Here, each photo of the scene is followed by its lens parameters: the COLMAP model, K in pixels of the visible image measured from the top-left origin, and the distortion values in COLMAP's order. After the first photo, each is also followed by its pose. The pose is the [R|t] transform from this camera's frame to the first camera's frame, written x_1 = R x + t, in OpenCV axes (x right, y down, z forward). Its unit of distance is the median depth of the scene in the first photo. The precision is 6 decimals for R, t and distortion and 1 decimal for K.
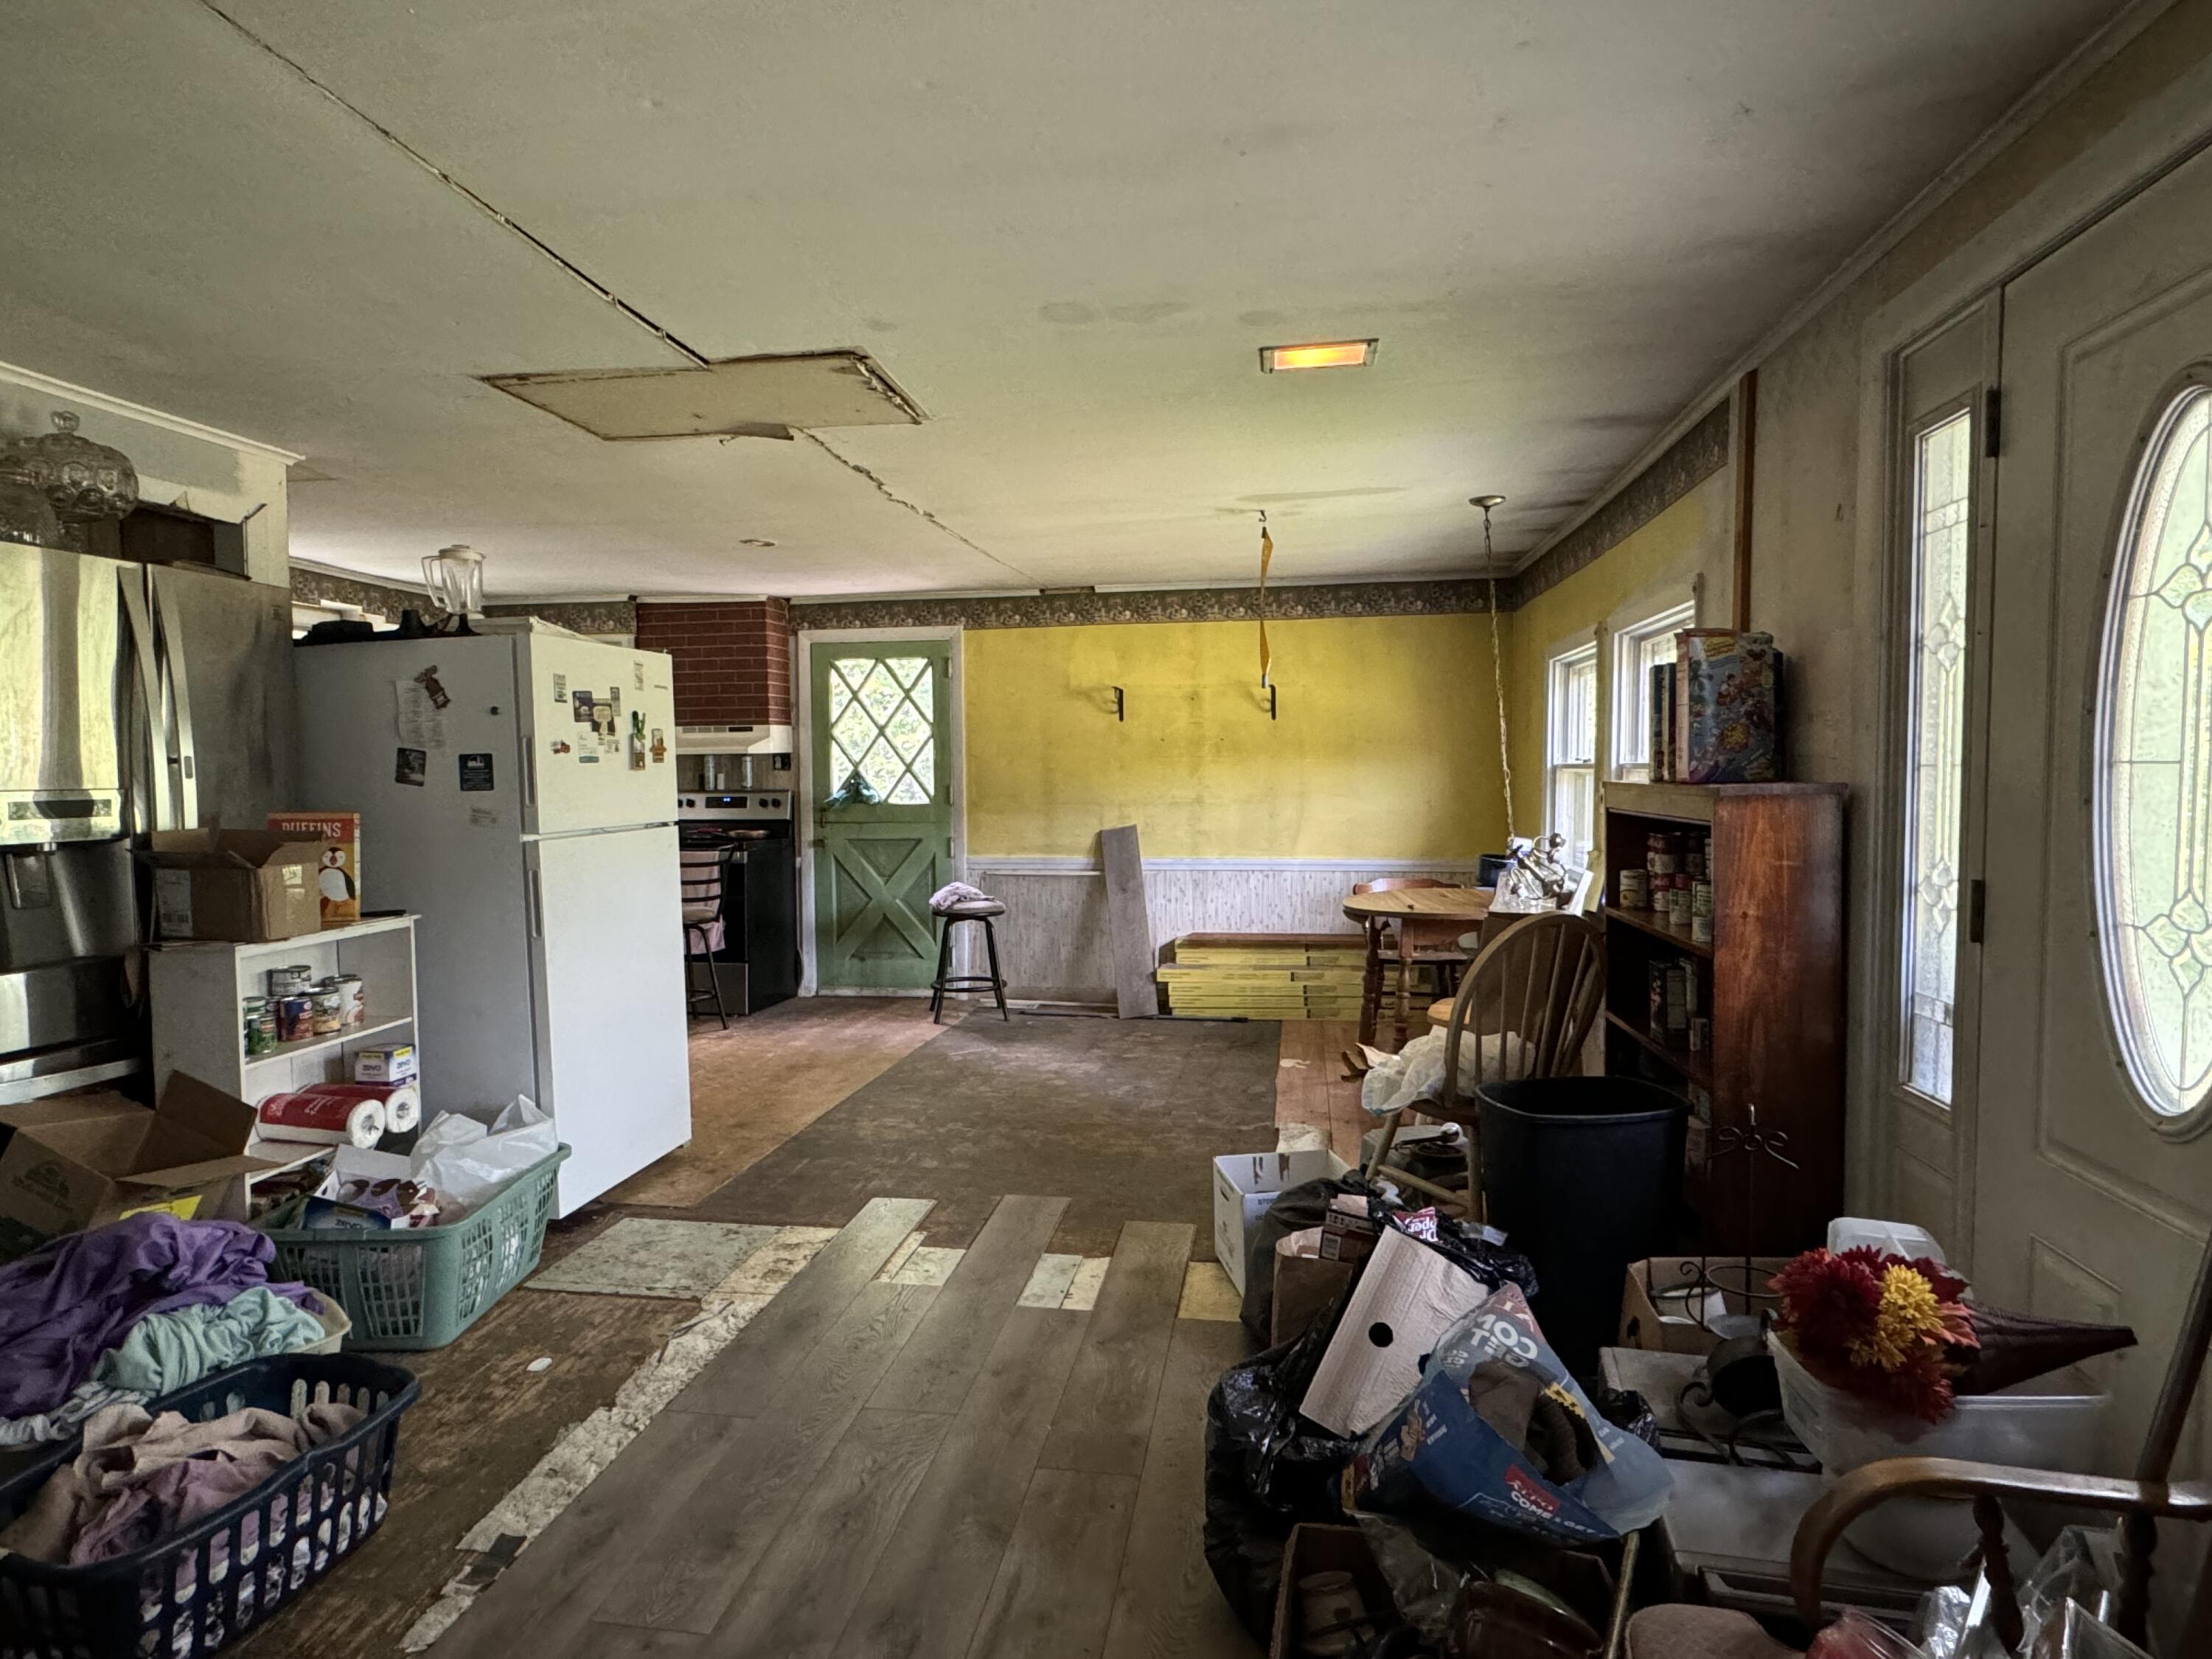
lens RADIAL K [[1272.2, 0, 1095.9], [0, 1272.2, 831.7], [0, 0, 1]] dist [-0.000601, 0.001149]
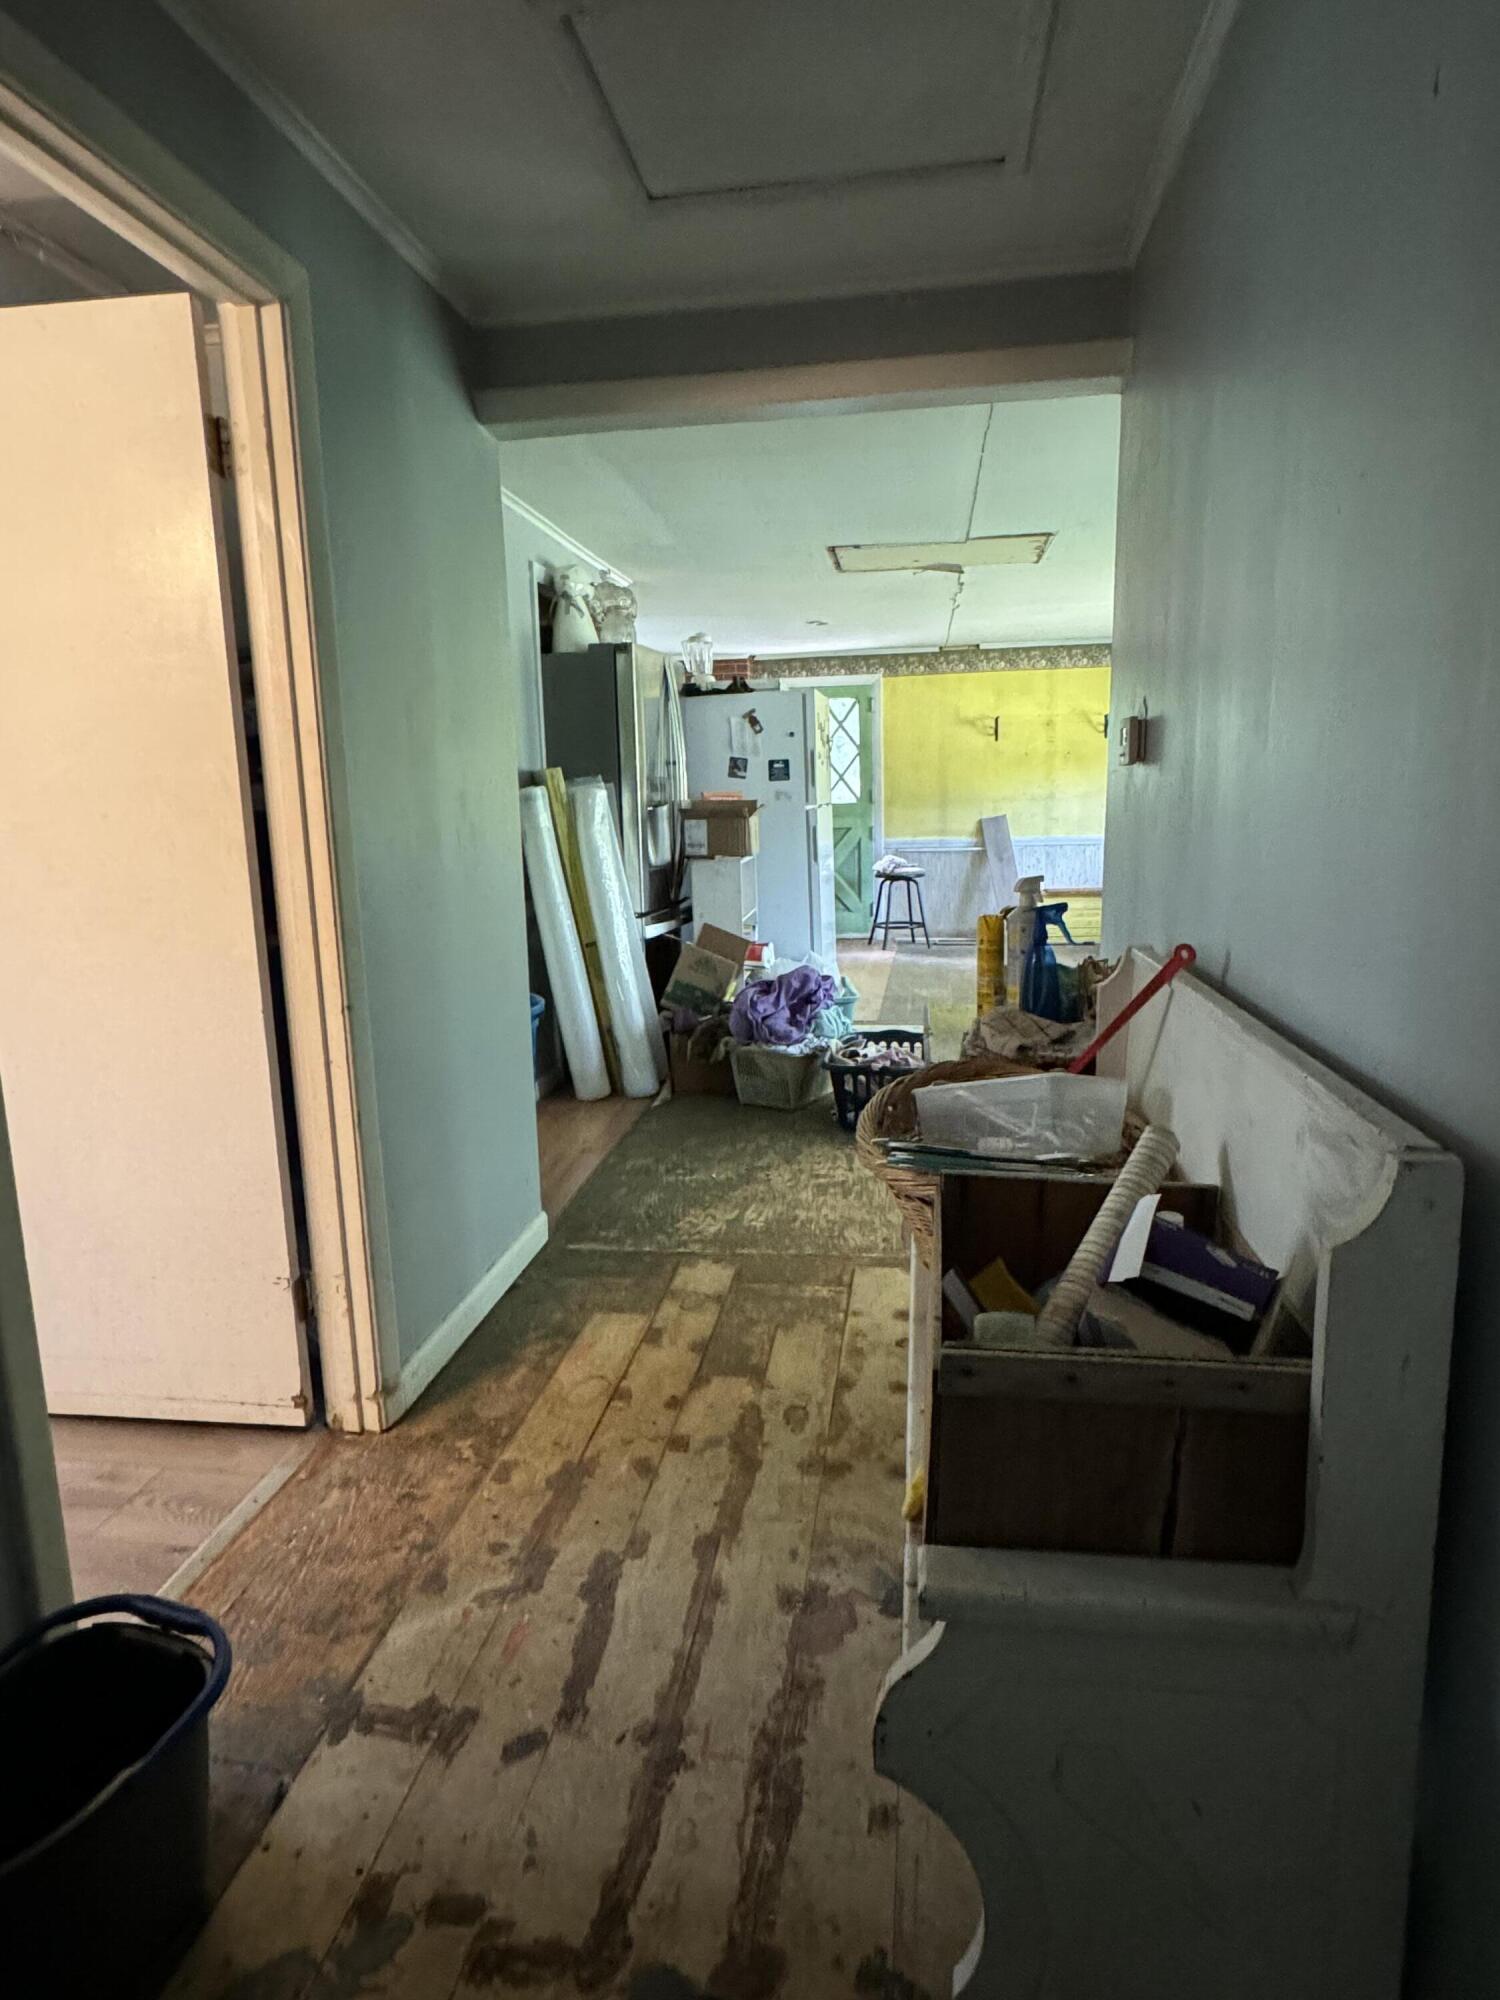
lens RADIAL K [[1150.2, 0, 750.0], [0, 1150.2, 1000.0], [0, 0, 1]] dist [-0.000601, 0.001149]
pose [[0.999714, -0.019291, 0.014158, -0.543143], [0.017363, 0.991936, 0.125543, 0.067050], [-0.016466, -0.125261, 0.991987, -0.607398]]
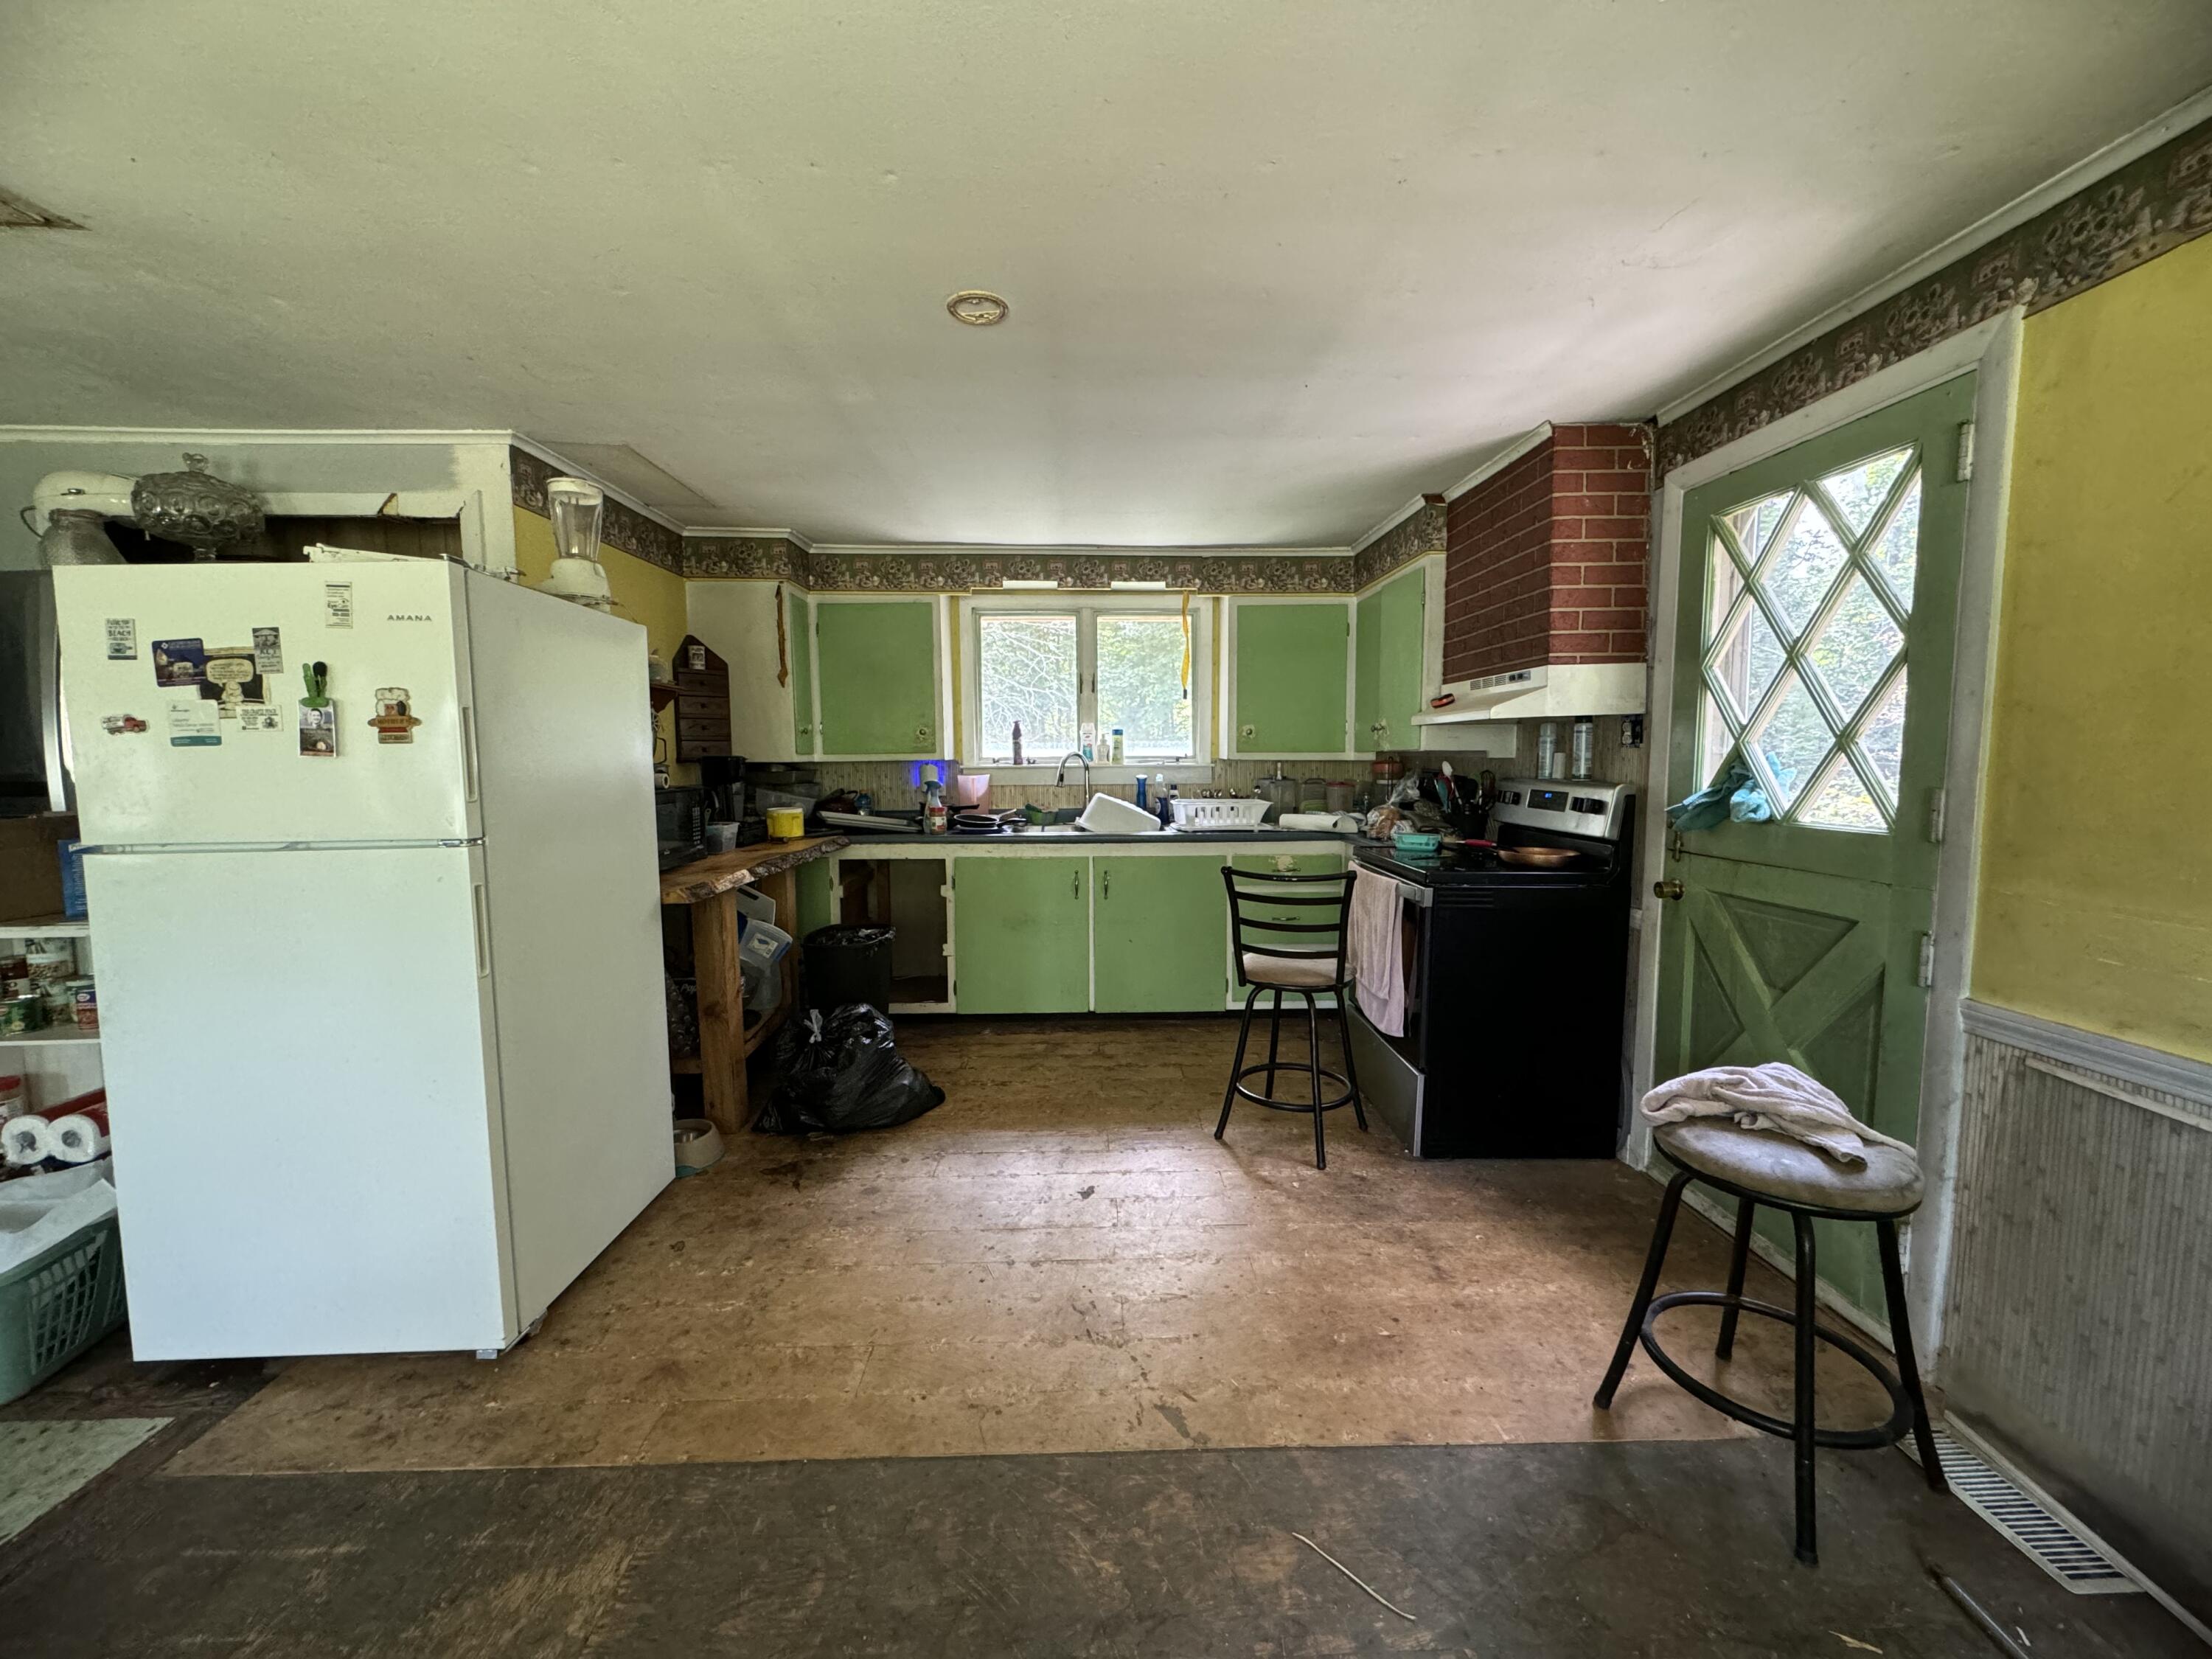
lens RADIAL K [[878.3, 0, 1106.0], [0, 878.3, 829.5], [0, 0, 1]] dist [-0.000785, -0.000029]
pose [[0.196266, 0.089551, -0.976453, 0.161715], [-0.041291, 0.995692, 0.083016, -0.070989], [0.979681, 0.024025, 0.199118, 1.429831]]
